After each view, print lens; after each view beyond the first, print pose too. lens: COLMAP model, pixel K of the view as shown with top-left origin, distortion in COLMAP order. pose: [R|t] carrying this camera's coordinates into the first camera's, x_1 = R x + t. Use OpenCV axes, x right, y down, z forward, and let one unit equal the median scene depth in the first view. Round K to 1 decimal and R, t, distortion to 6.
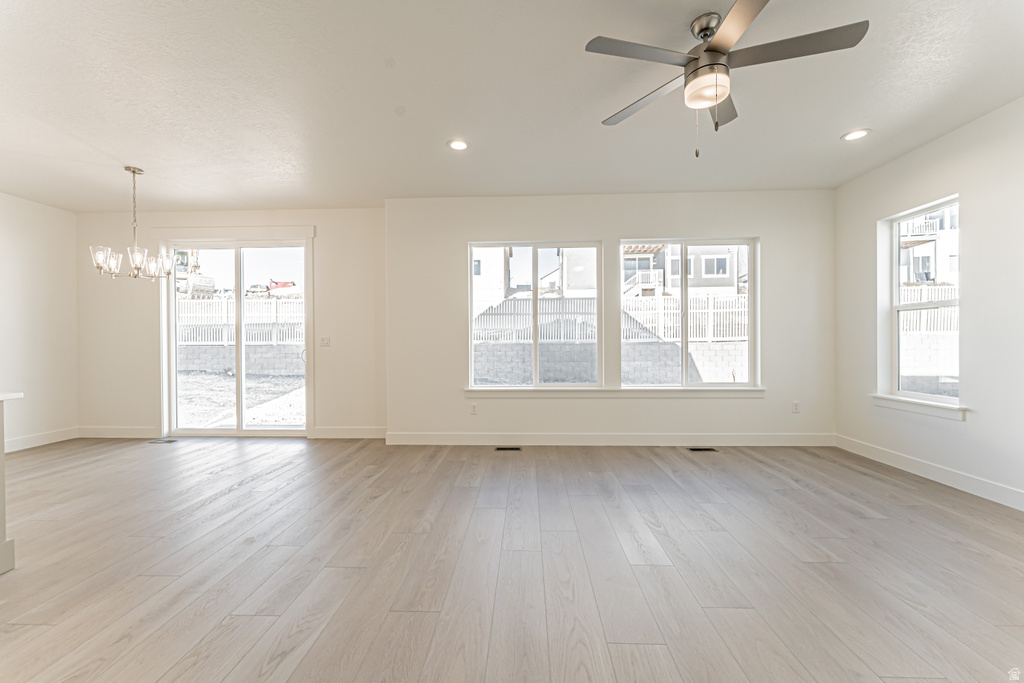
lens RADIAL K [[422.0, 0, 512.0], [0, 422.0, 341.5], [0, 0, 1]] dist [0.020202, 0.000009]
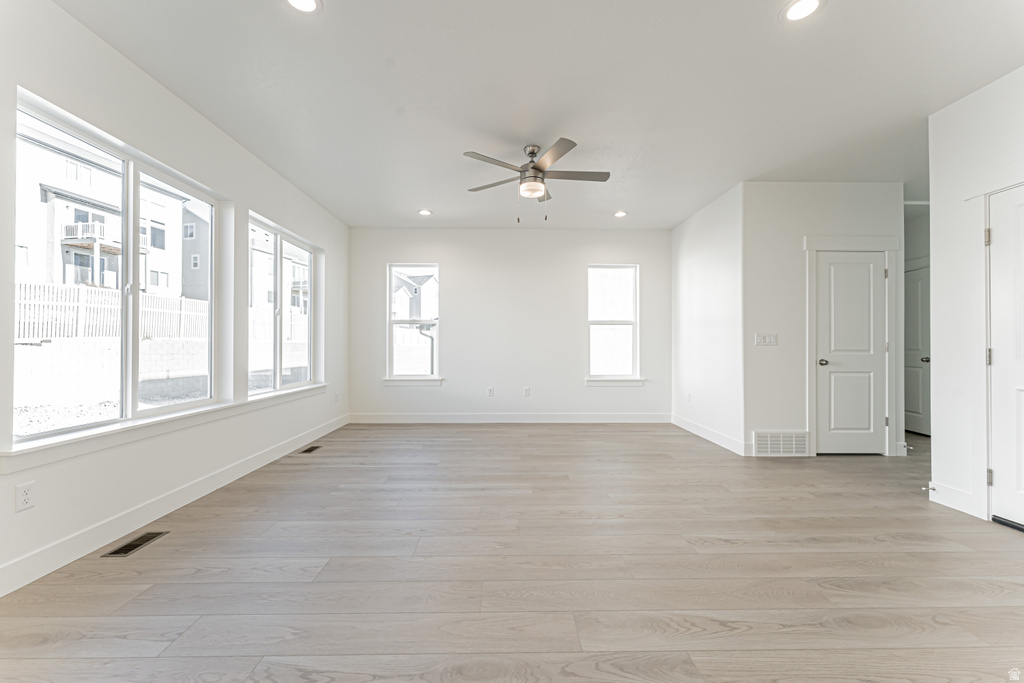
lens RADIAL K [[400.4, 0, 512.0], [0, 400.4, 341.5], [0, 0, 1]] dist [-0.012436, -0.000038]
pose [[-0.033508, 0.011903, 0.999368, -0.642973], [0.003252, 0.999925, -0.011801, 0.010361], [-0.999433, 0.002854, -0.033544, 0.659312]]
